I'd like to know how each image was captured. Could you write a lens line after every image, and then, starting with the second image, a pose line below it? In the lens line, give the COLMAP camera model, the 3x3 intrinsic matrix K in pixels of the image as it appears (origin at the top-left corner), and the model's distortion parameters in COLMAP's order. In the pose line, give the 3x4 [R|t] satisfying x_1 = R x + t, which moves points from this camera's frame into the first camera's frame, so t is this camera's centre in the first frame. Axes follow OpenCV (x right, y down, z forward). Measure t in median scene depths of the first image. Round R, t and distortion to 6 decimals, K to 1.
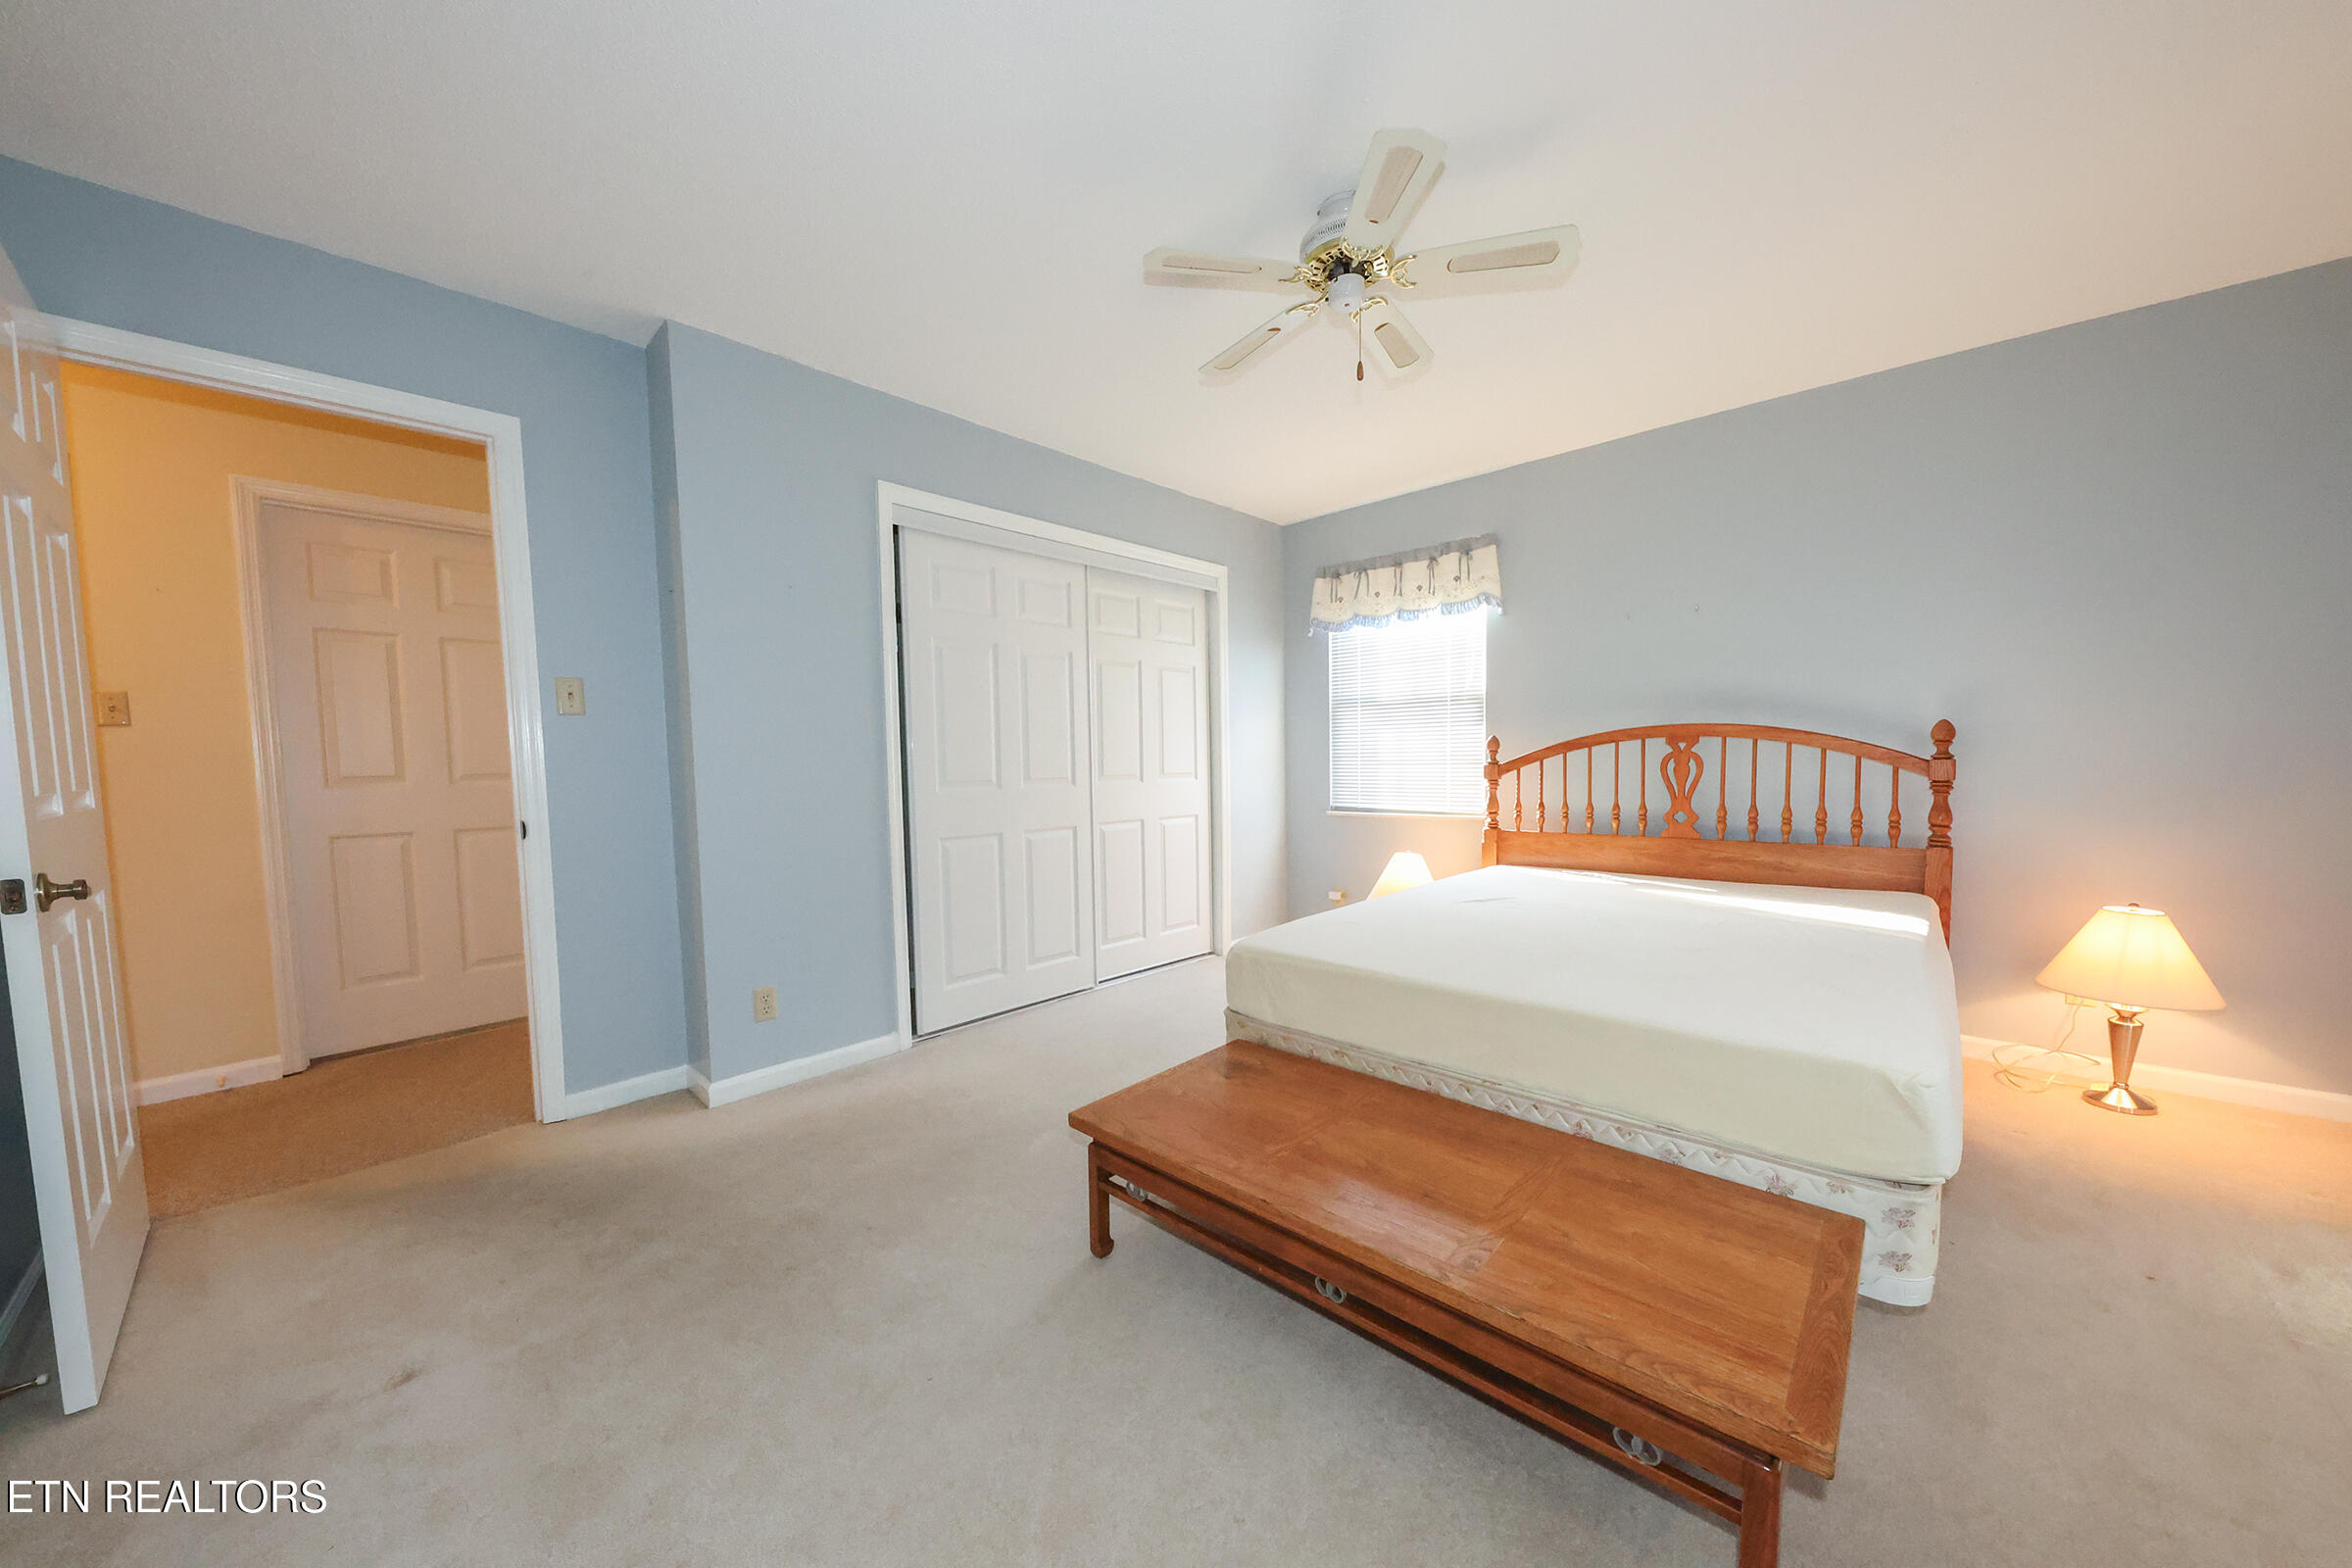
lens RADIAL K [[805.0, 0, 1170.5], [0, 805.0, 832.8], [0, 0, 1]] dist [-0.062147, -0.000052]
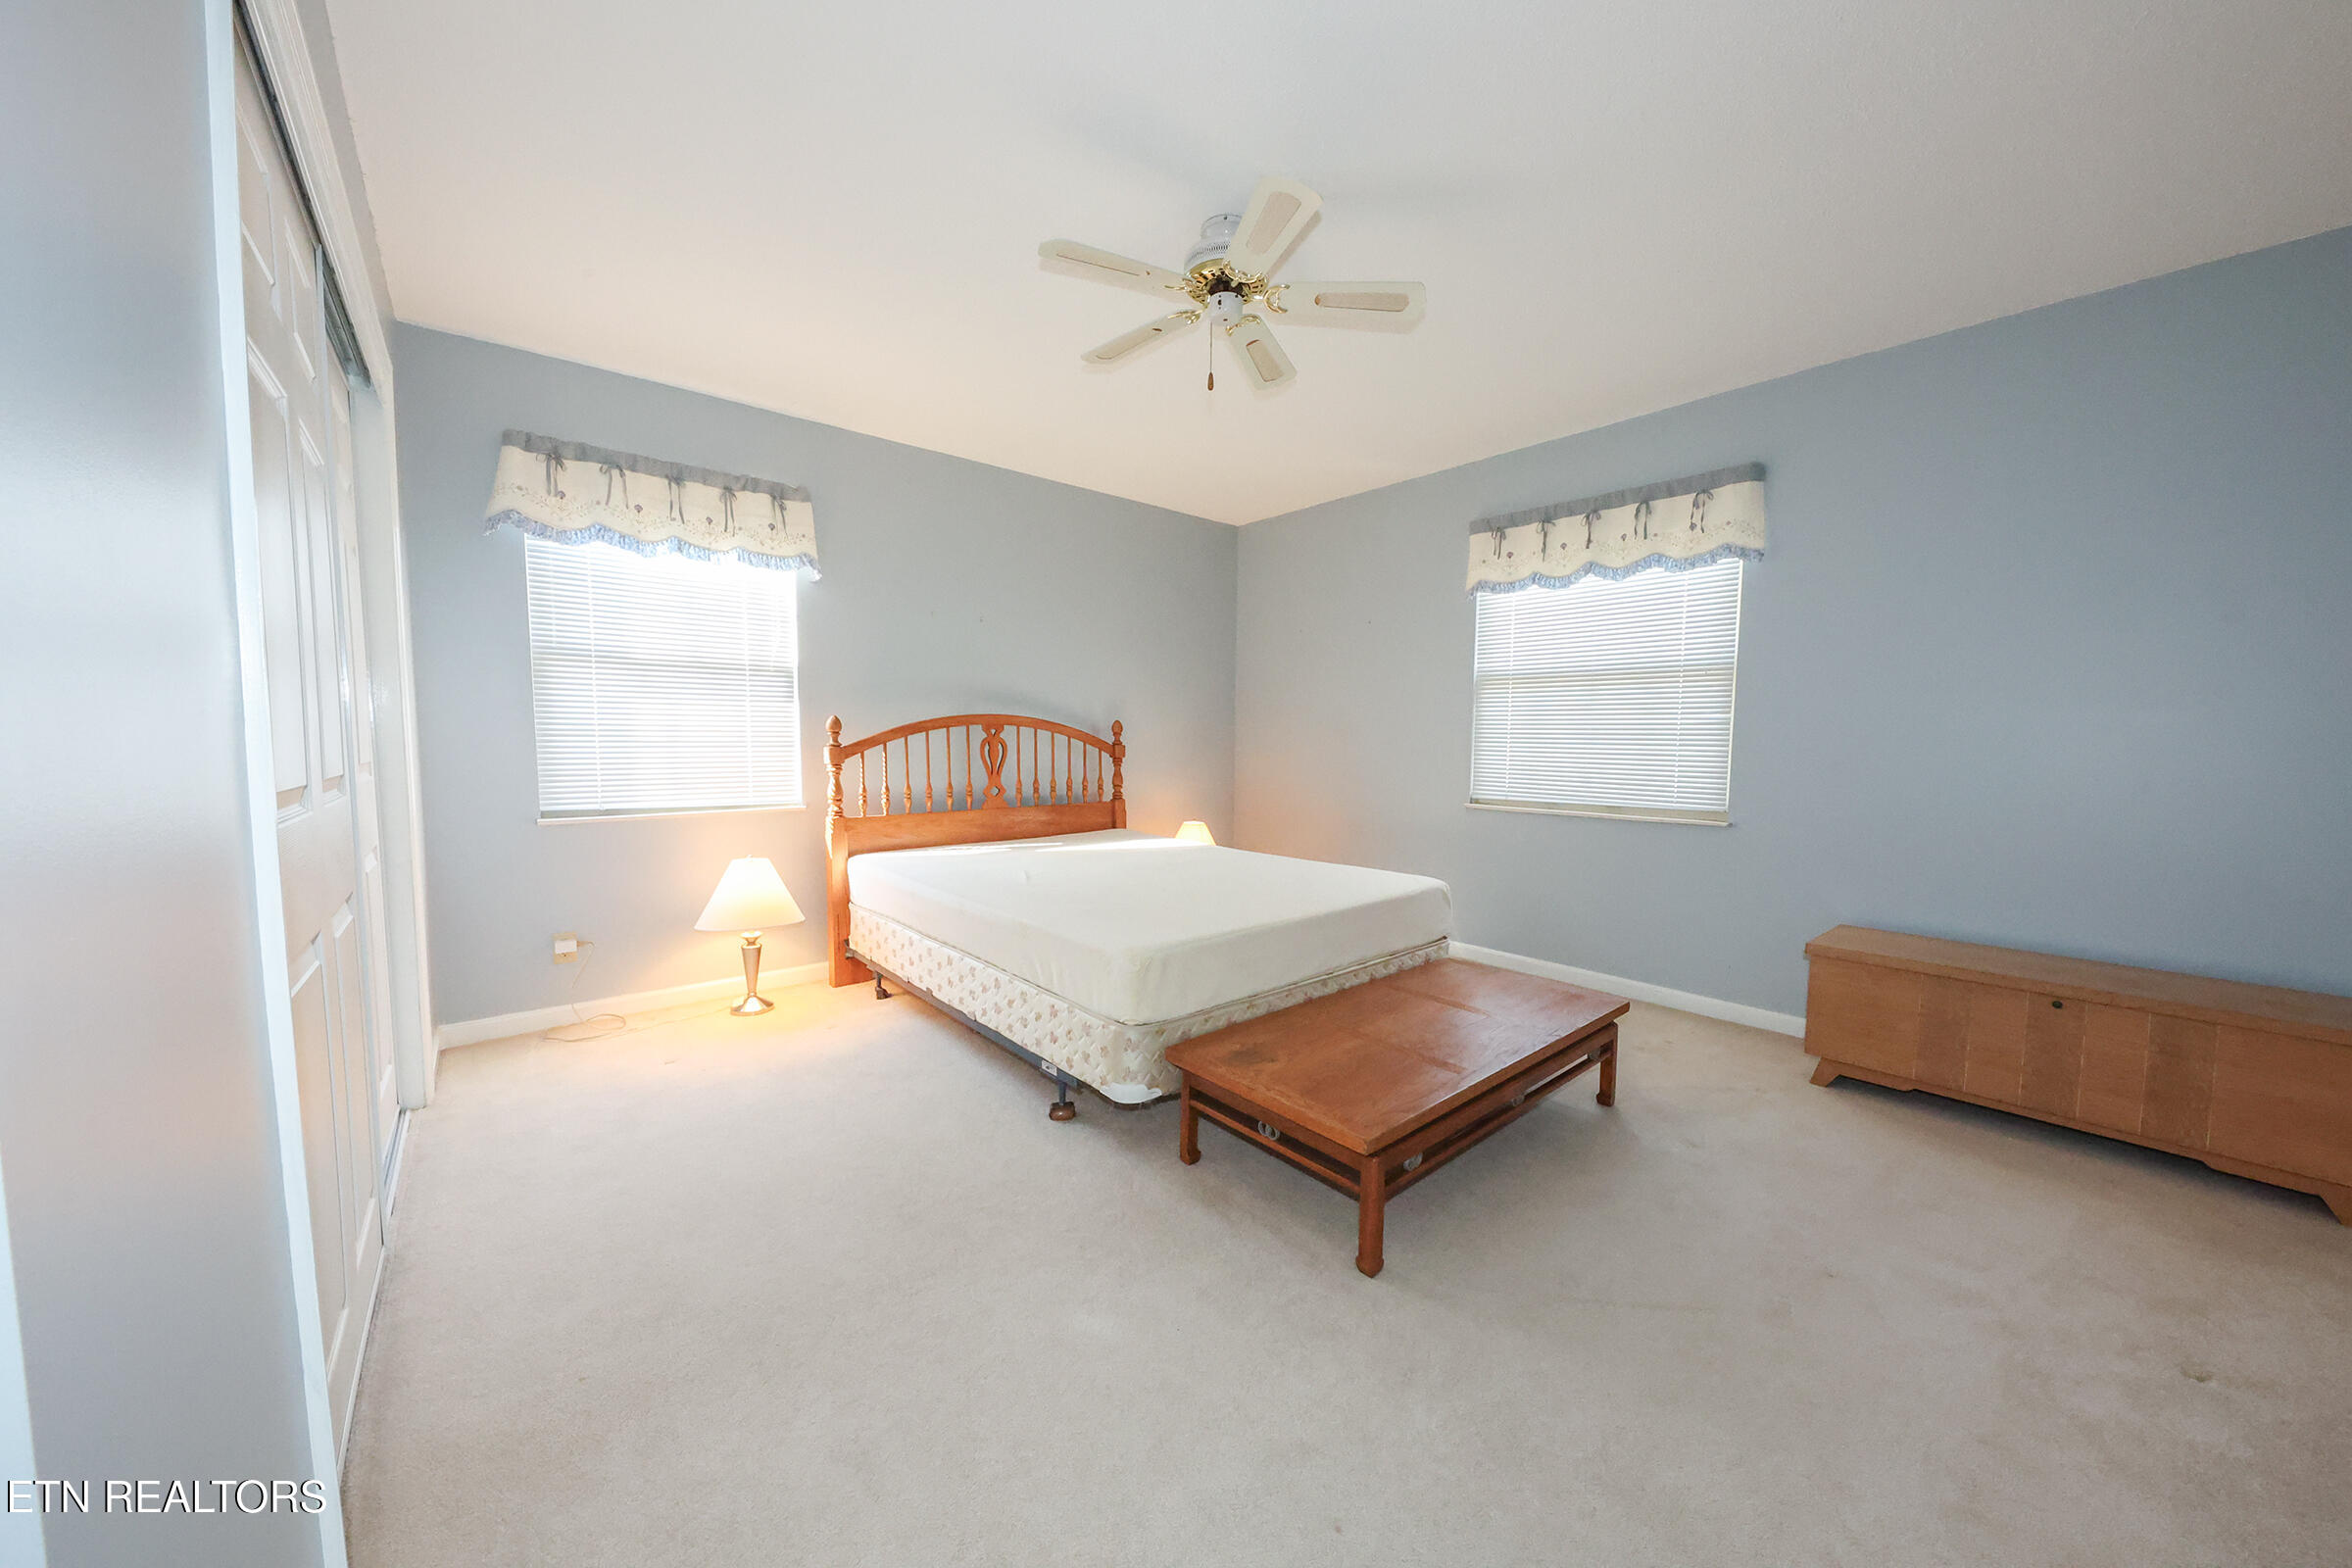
lens RADIAL K [[802.0, 0, 1179.4], [0, 802.0, 793.3], [0, 0, 1]] dist [0.001599, -0.004190]
pose [[0.081278, -0.044355, 0.995704, -0.481035], [0.083940, 0.995765, 0.037505, -0.034353], [-0.993150, 0.080531, 0.084657, 0.534974]]
